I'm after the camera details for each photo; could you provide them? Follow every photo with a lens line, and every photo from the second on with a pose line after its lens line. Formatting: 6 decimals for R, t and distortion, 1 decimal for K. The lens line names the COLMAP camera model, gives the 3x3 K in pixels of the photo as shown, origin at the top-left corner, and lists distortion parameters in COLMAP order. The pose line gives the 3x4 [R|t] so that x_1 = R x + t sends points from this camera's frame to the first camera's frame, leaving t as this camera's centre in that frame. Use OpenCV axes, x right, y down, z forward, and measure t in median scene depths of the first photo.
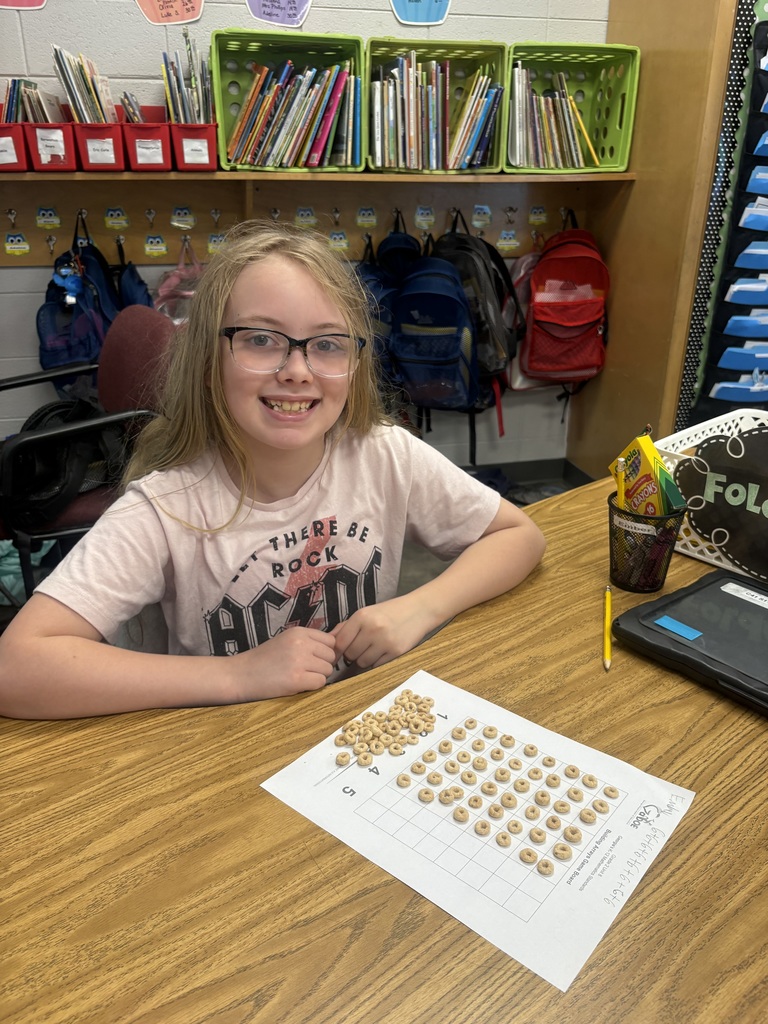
lens RADIAL K [[757.2, 0, 384.0], [0, 757.2, 512.0], [0, 0, 1]] dist [0.003321, -0.008245]
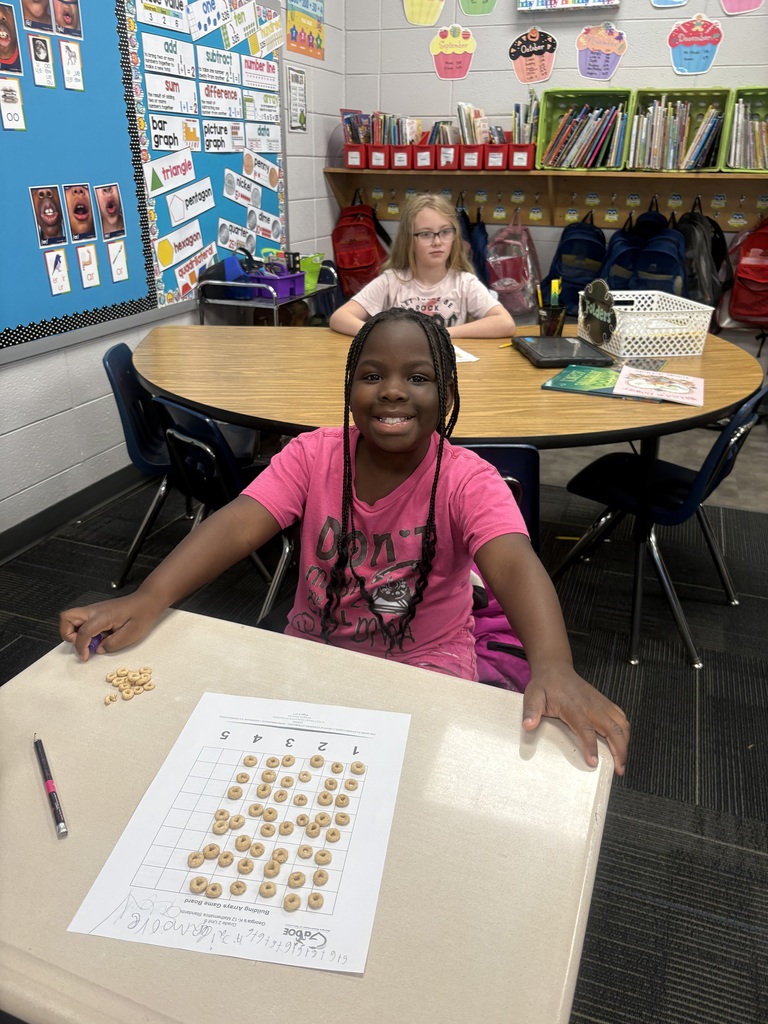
lens RADIAL K [[757.2, 0, 384.0], [0, 757.2, 512.0], [0, 0, 1]] dist [0.003321, -0.008245]
pose [[0.827734, 0.237799, -0.508239, 0.546393], [-0.228233, 0.970130, 0.082205, 0.237547], [0.512606, 0.047953, 0.857284, -0.605126]]
